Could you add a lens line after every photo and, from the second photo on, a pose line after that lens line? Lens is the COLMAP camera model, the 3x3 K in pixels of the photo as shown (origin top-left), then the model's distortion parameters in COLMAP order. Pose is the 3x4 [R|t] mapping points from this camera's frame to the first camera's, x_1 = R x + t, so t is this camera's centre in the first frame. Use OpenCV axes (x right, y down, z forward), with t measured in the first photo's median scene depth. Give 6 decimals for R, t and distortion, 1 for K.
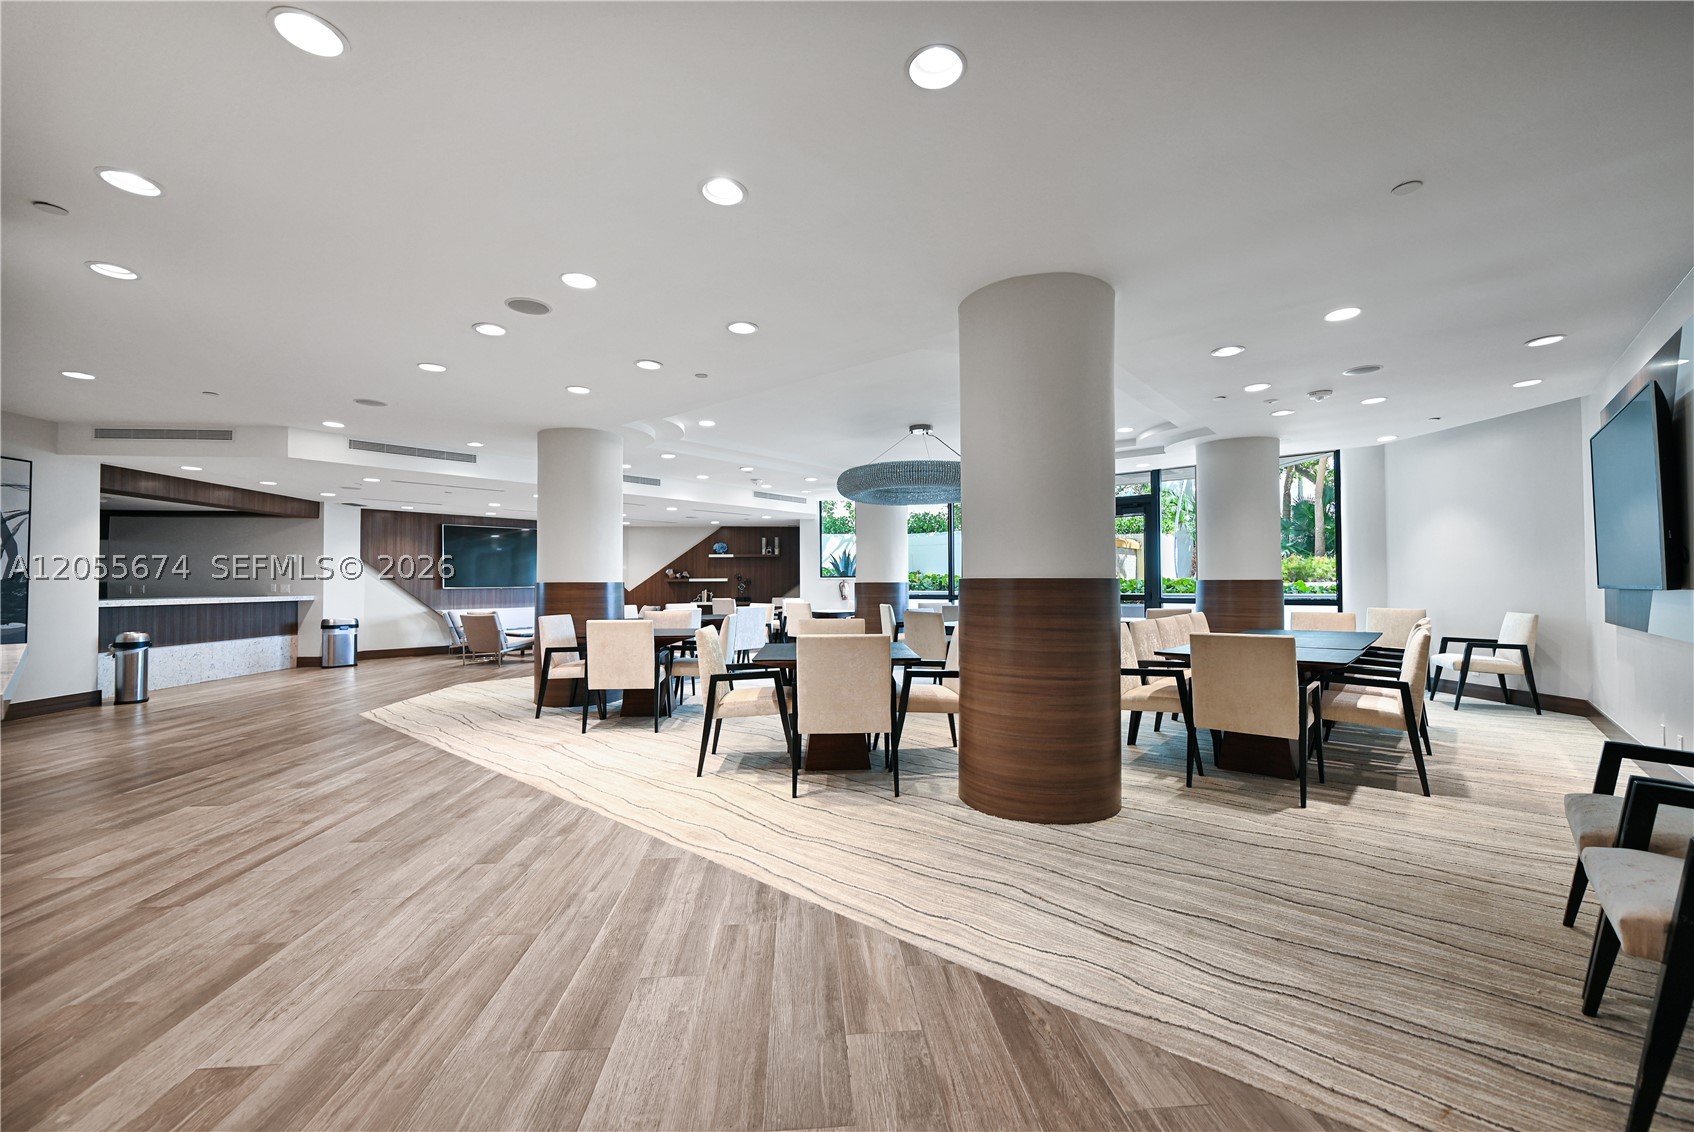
lens RADIAL K [[682.7, 0, 852.3], [0, 682.7, 567.5], [0, 0, 1]] dist [0.001673, -0.000325]
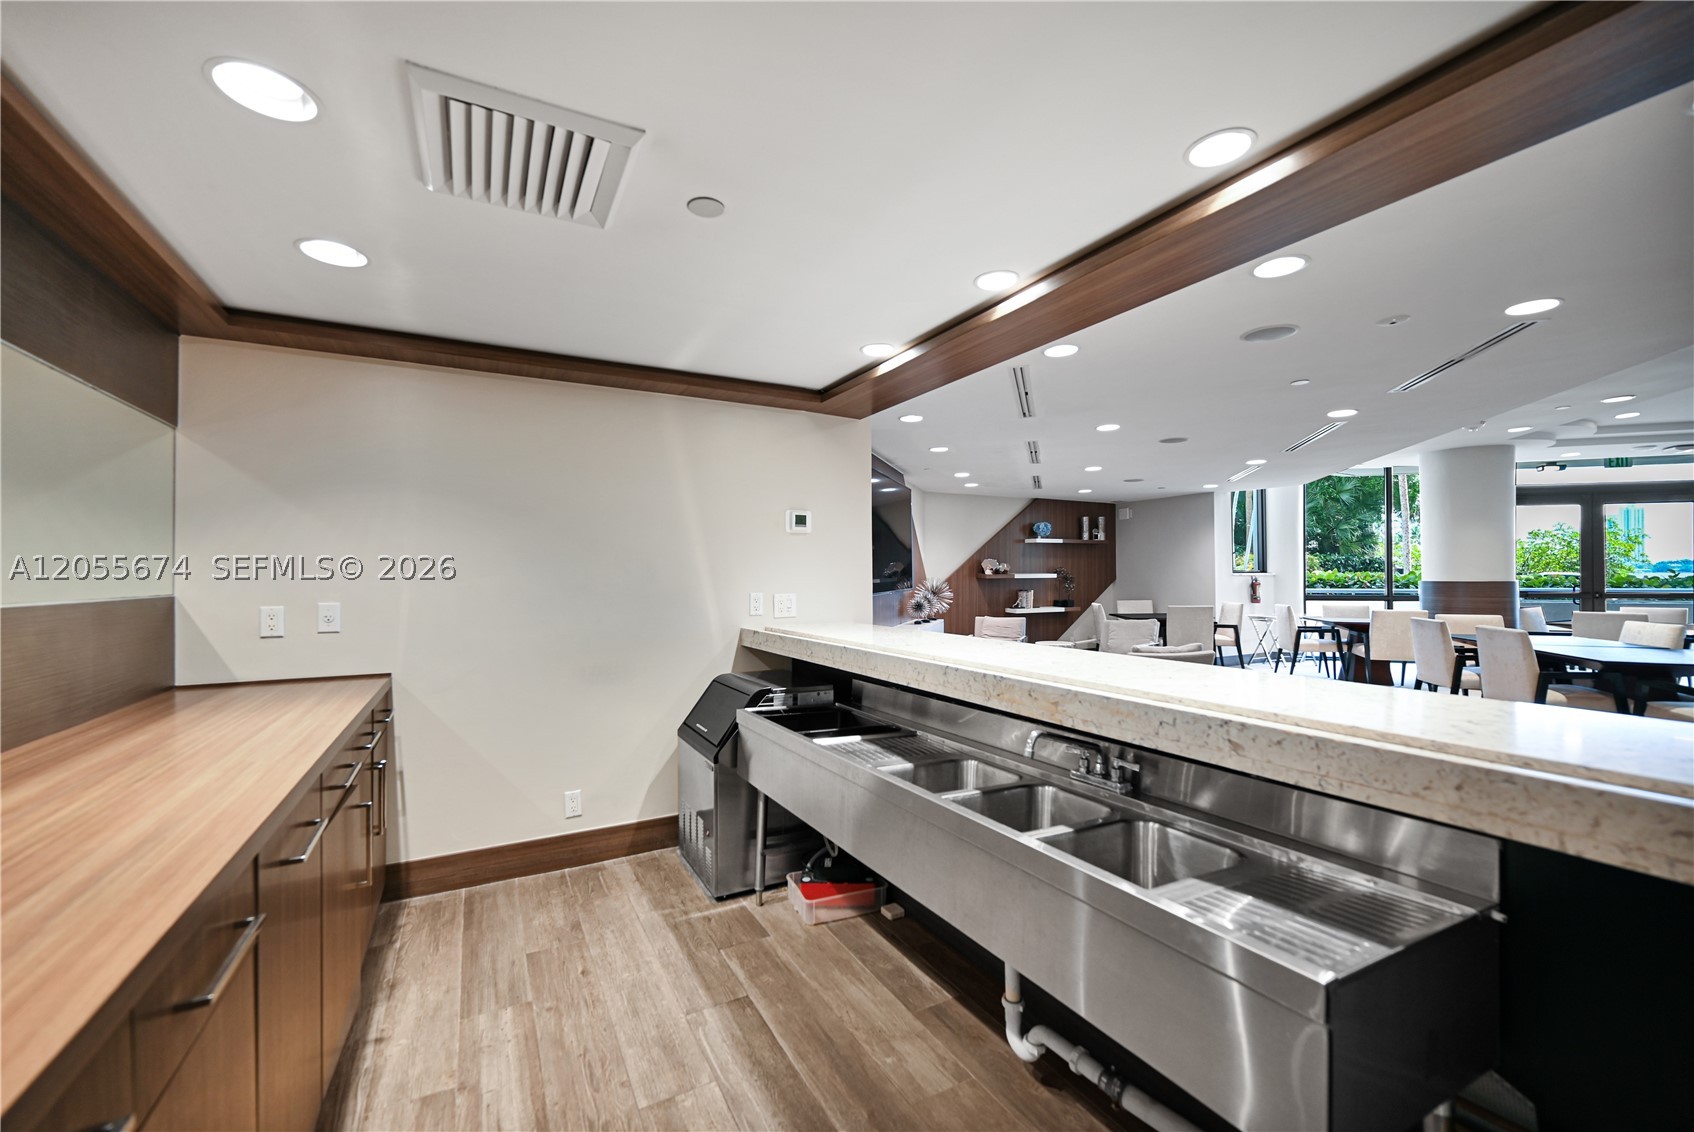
lens RADIAL K [[682.7, 0, 852.3], [0, 682.7, 567.5], [0, 0, 1]] dist [0.001673, -0.000325]
pose [[0.943344, 0.003912, 0.331793, -0.598666], [-0.008314, 0.999895, 0.011848, 0.003489], [-0.331712, -0.013935, 0.943278, 0.405210]]
